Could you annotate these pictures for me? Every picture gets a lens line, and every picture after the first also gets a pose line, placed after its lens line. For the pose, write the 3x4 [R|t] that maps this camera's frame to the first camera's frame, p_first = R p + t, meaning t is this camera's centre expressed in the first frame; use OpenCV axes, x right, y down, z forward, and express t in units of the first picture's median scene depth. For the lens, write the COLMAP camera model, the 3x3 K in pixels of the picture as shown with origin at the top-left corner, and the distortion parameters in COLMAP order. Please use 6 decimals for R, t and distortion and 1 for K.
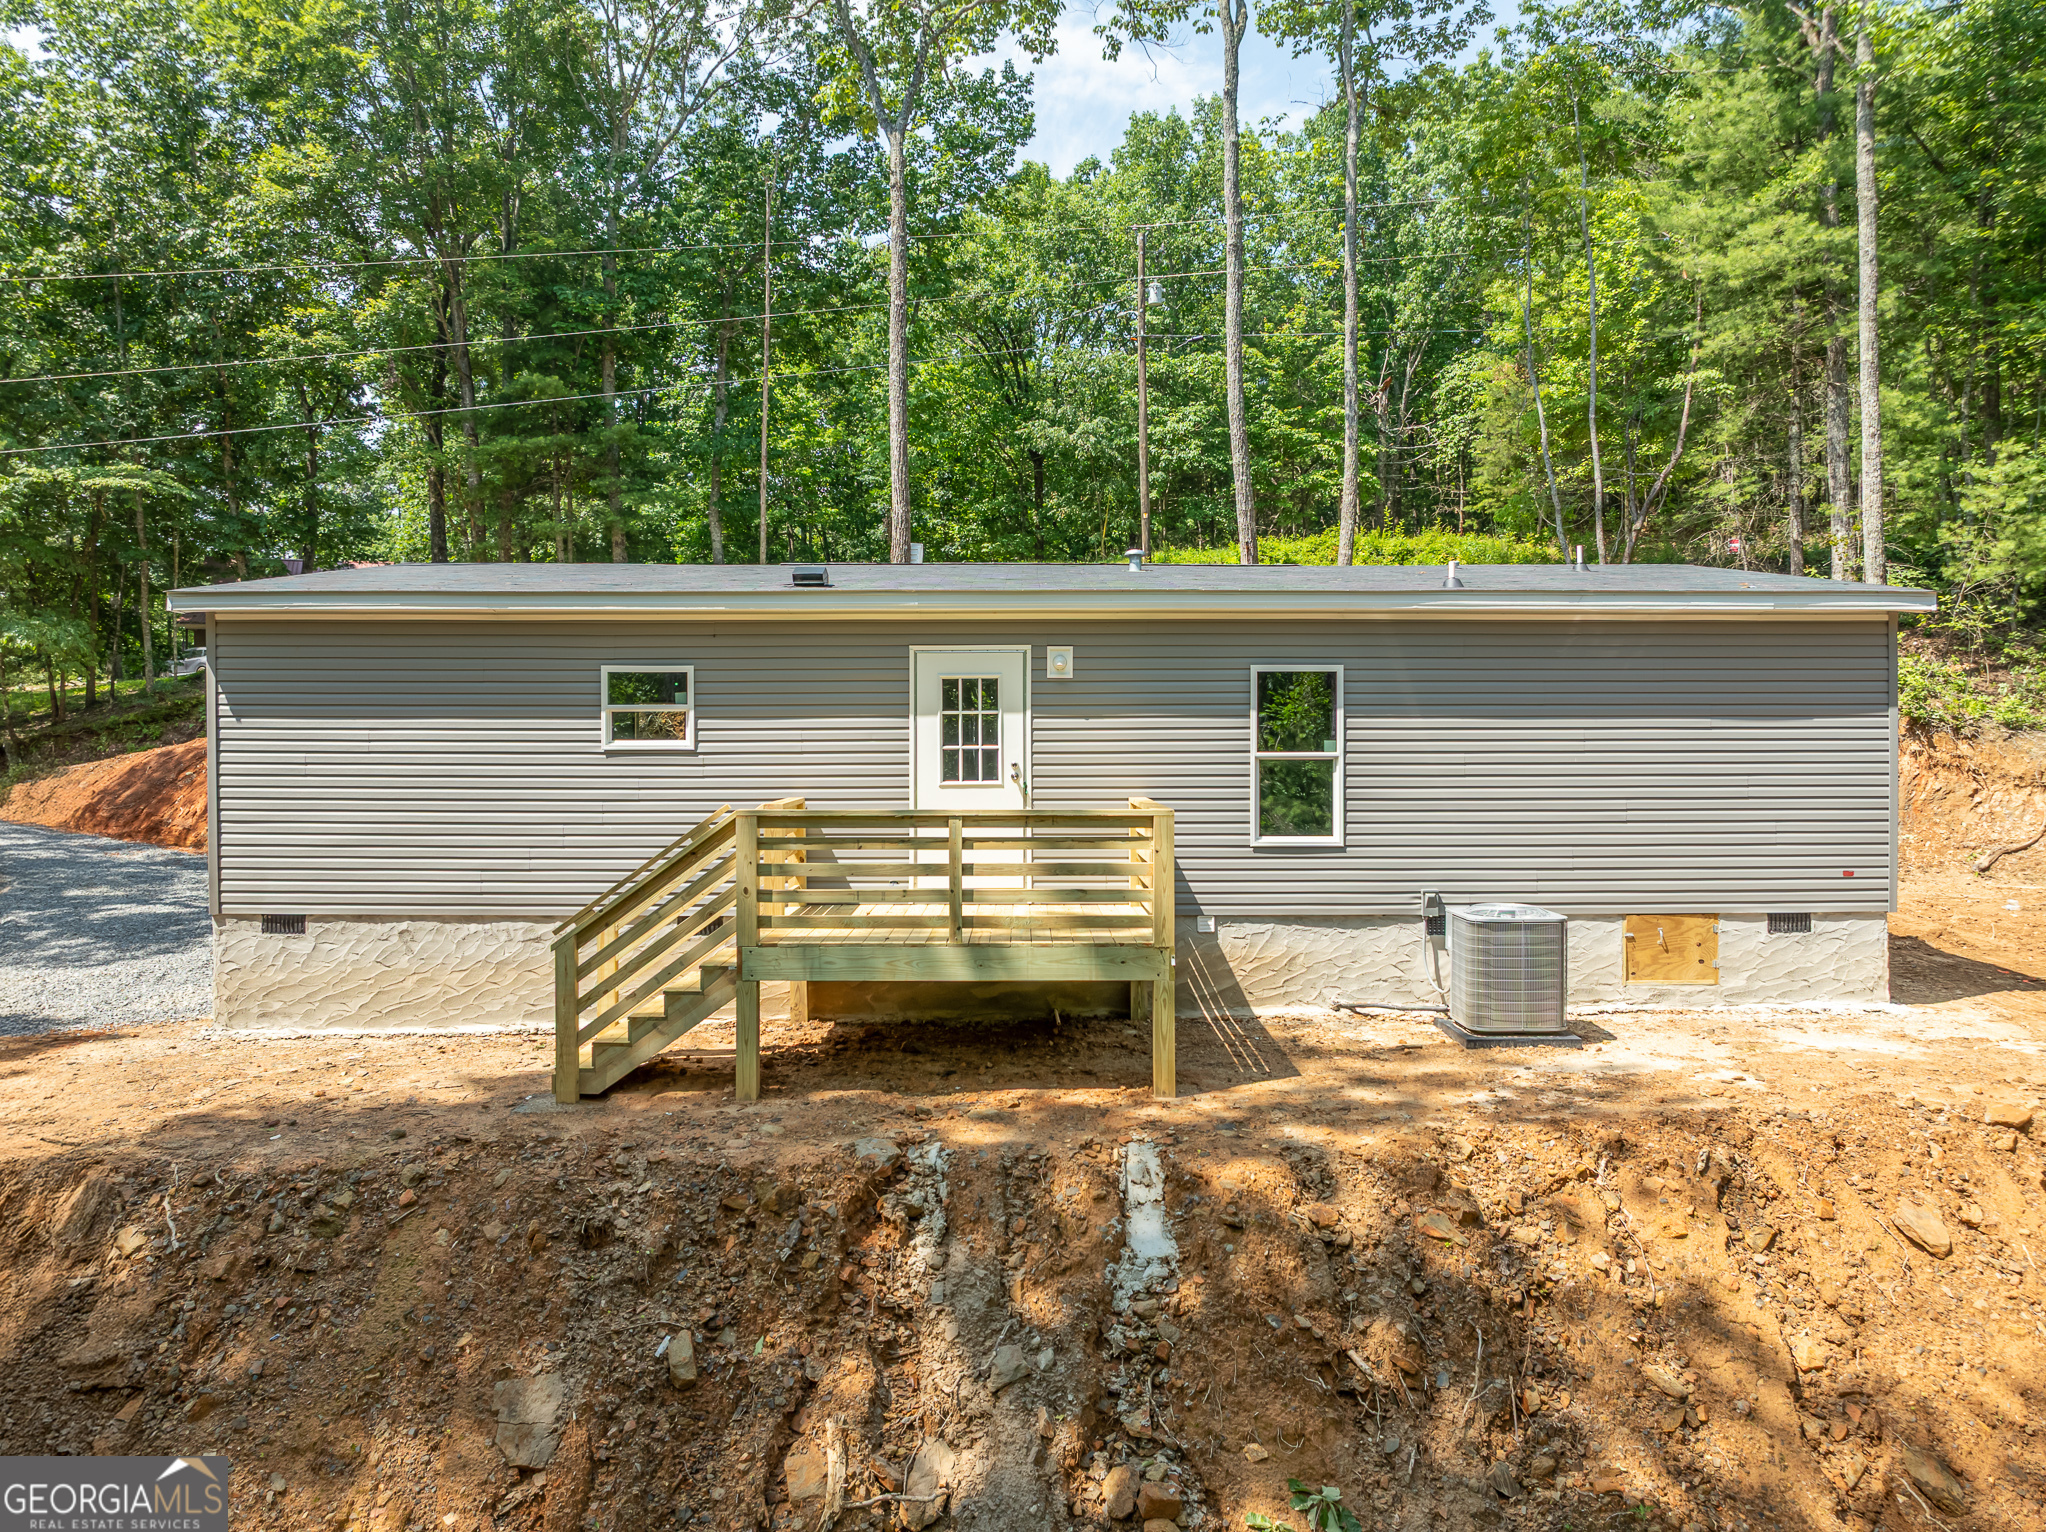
lens RADIAL K [[1445.0, 0, 1023.0], [0, 1445.0, 766.0], [0, 0, 1]] dist [-0.031700, -0.003247]
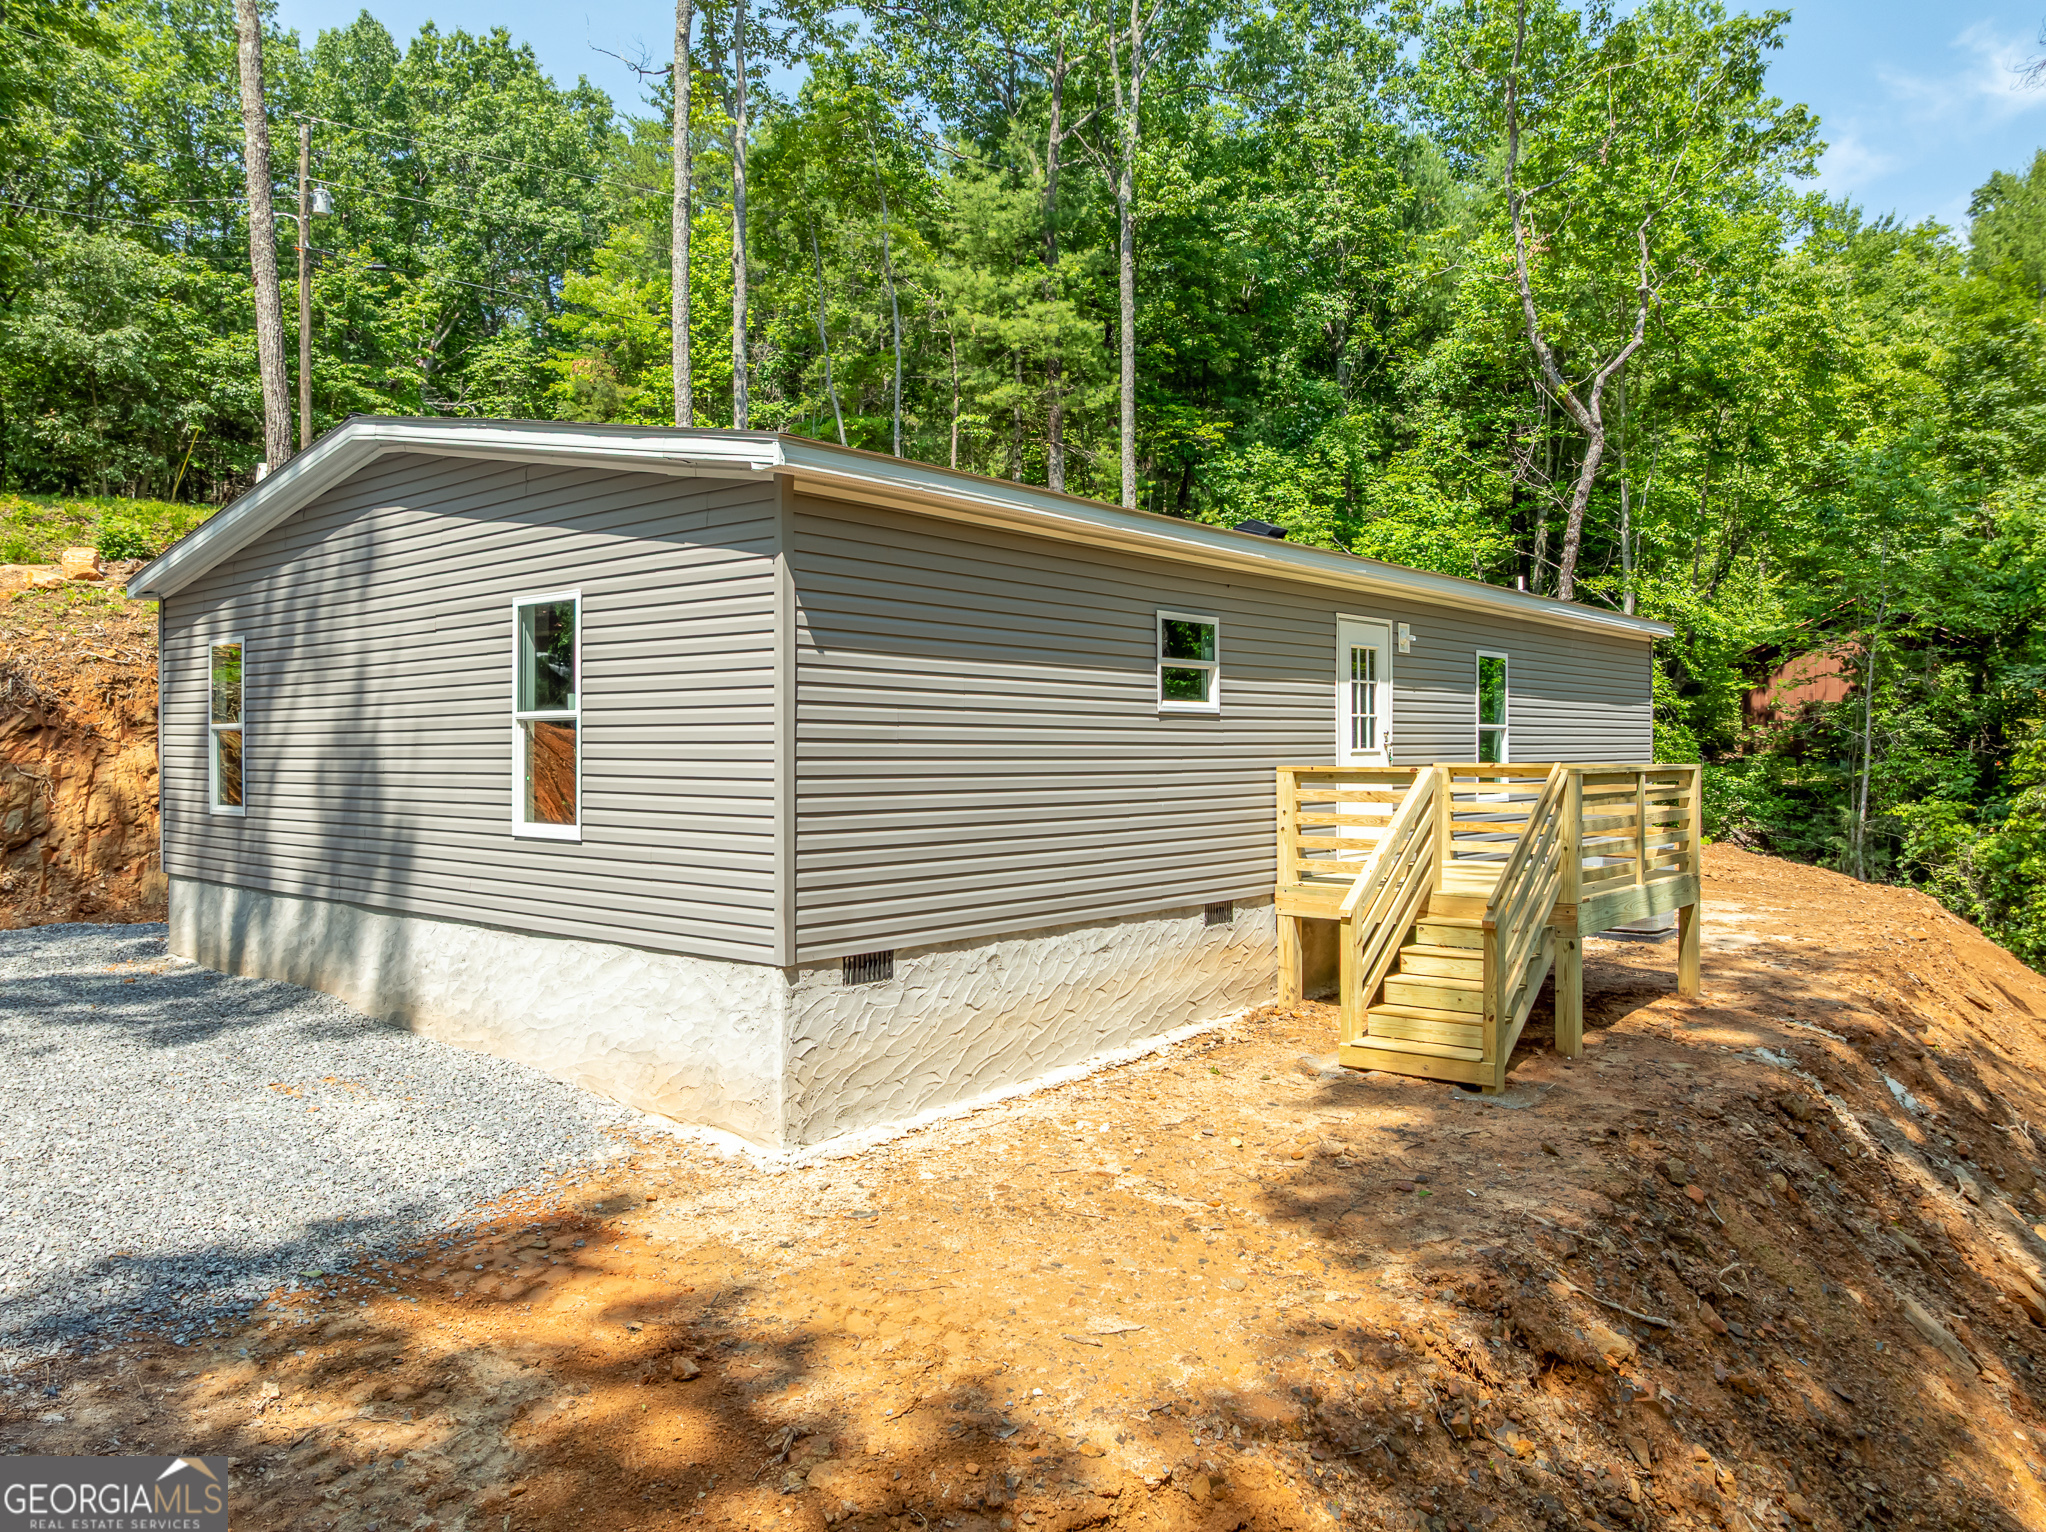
lens RADIAL K [[1445.0, 0, 1023.0], [0, 1445.0, 766.0], [0, 0, 1]] dist [-0.031700, -0.003247]
pose [[0.647192, -0.009864, 0.762263, -0.978223], [0.011686, 0.999927, 0.003017, 0.016914], [-0.762237, 0.006955, 0.647260, 0.519012]]
